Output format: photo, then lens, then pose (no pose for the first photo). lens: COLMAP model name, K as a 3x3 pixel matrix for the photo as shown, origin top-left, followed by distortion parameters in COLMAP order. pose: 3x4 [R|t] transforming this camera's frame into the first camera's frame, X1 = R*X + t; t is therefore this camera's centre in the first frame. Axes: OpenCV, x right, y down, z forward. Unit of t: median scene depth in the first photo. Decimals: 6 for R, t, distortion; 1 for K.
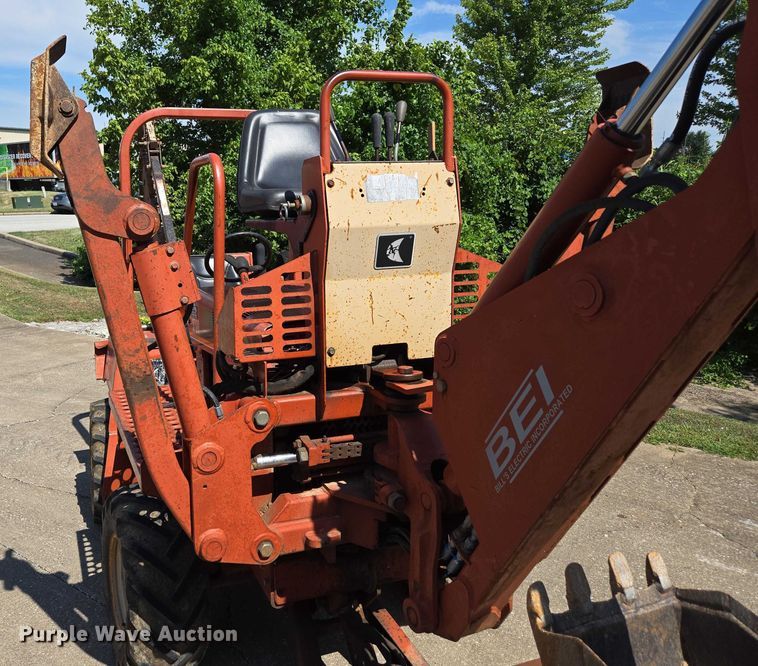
lens RADIAL K [[672.9, 0, 271.1], [0, 672.9, 297.4], [0, 0, 1]] dist [0.079026, -0.073719]
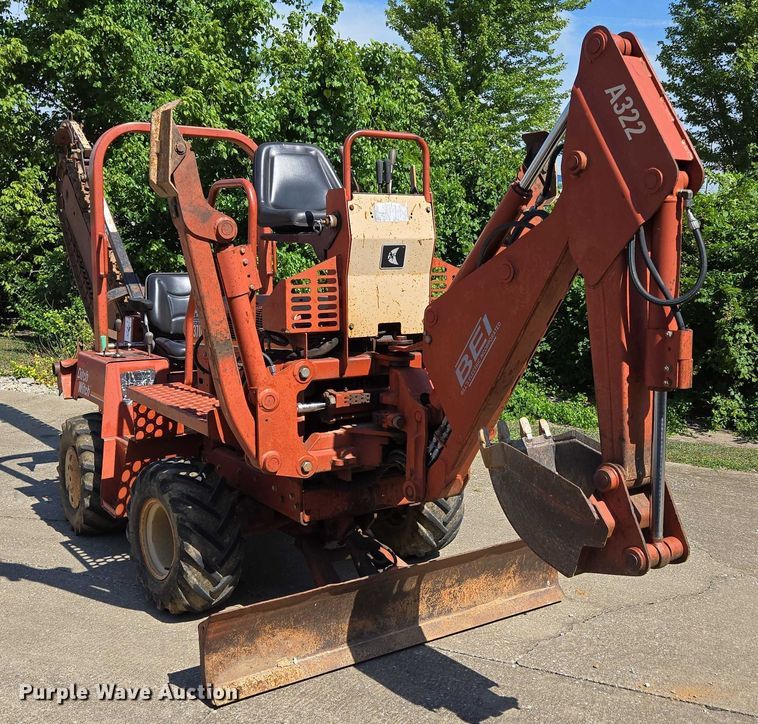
lens RADIAL K [[929.5, 0, 407.0], [0, 929.5, 396.7], [0, 0, 1]] dist [0.144232, -0.245806]
pose [[0.959540, -0.020672, 0.280813, -0.342771], [0.011022, 0.999295, 0.035902, 0.154154], [-0.281357, -0.031354, 0.959091, -0.901420]]
